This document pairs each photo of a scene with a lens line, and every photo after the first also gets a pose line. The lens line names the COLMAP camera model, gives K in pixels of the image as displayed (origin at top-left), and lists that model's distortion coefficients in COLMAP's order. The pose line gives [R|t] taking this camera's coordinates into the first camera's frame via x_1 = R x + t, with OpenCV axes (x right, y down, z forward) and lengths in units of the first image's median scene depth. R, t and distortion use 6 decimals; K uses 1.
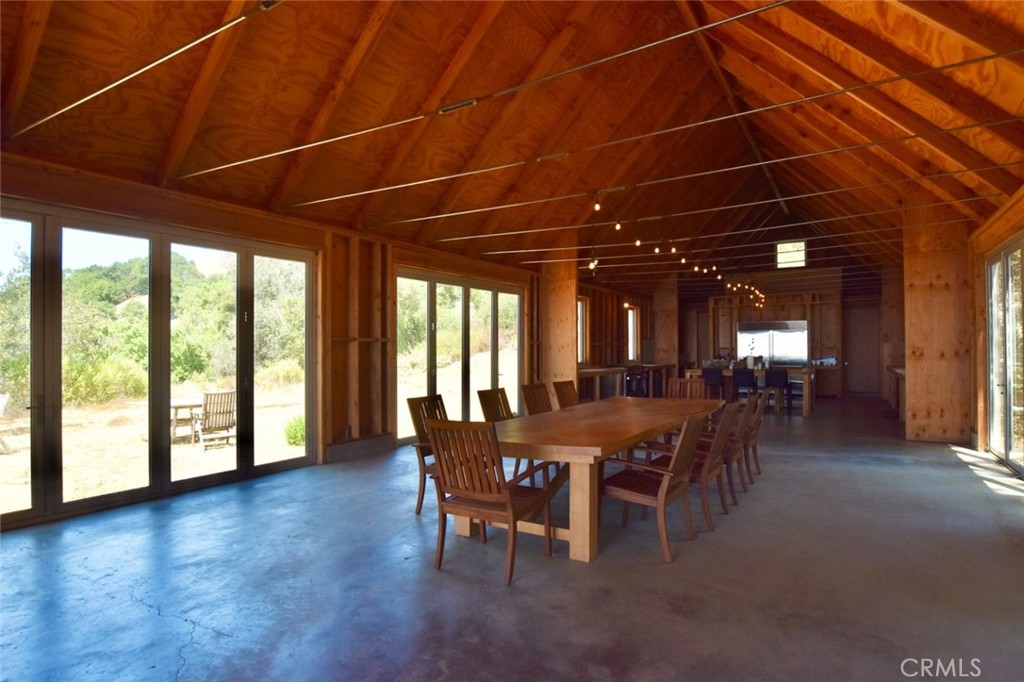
lens RADIAL K [[579.8, 0, 512.0], [0, 579.8, 341.0], [0, 0, 1]] dist [-0.001288, -0.000127]
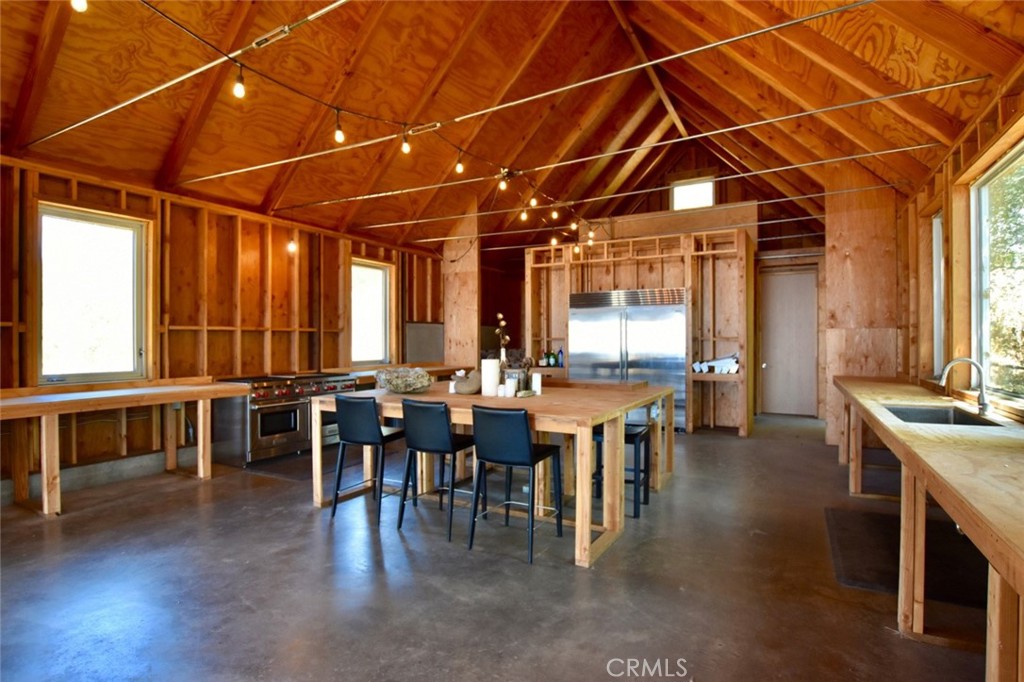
lens RADIAL K [[486.6, 0, 512.0], [0, 486.6, 341.0], [0, 0, 1]] dist [-0.055757, -0.000117]
pose [[0.999943, 0.005923, 0.008853, 0.337676], [-0.006038, 0.999897, 0.013055, 0.008466], [-0.008775, -0.013108, 0.999876, 0.547727]]
